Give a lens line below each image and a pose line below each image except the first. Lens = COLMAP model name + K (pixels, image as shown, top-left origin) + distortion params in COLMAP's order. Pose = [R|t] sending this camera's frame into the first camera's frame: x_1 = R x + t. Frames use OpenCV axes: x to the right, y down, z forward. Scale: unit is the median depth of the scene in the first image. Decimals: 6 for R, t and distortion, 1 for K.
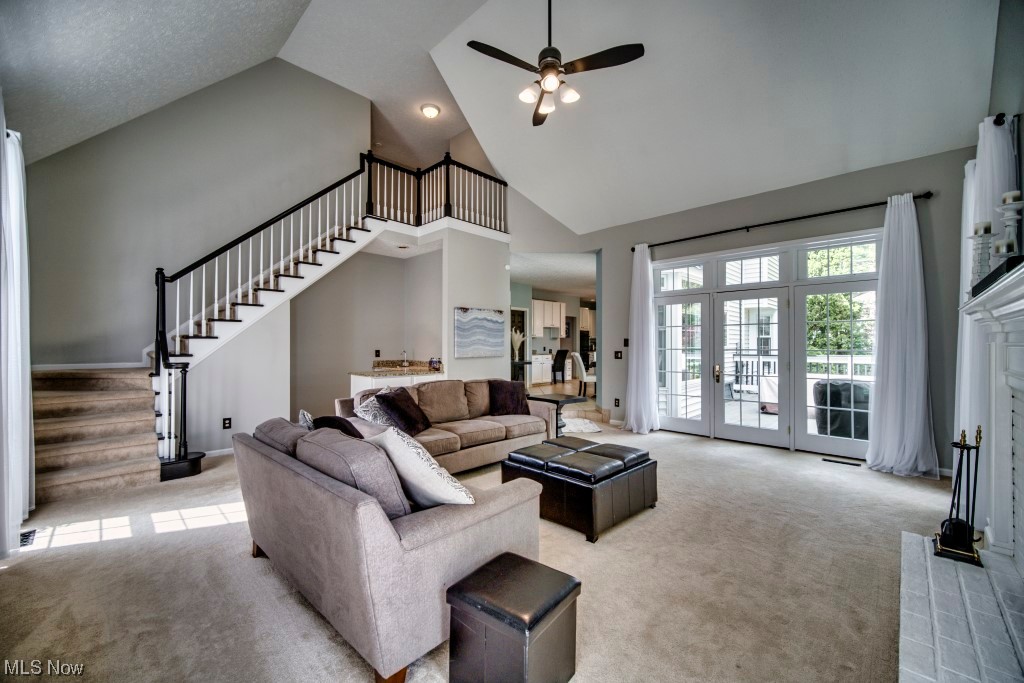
lens RADIAL K [[411.5, 0, 511.0], [0, 411.5, 341.5], [0, 0, 1]] dist [-0.001057, 0.000166]
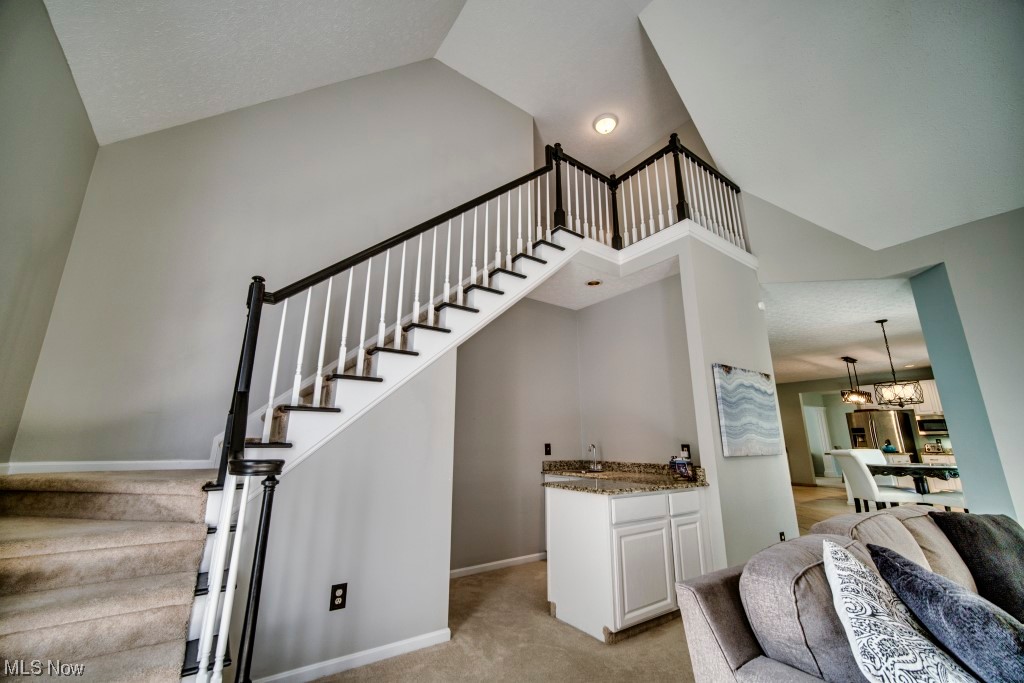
lens RADIAL K [[411.5, 0, 510.1], [0, 411.5, 340.6], [0, 0, 1]] dist [-0.001057, 0.000166]
pose [[0.984937, -0.040662, -0.168066, -0.391276], [-0.000984, 0.970624, -0.240601, 0.027624], [0.172912, 0.237142, 0.955963, 0.497010]]
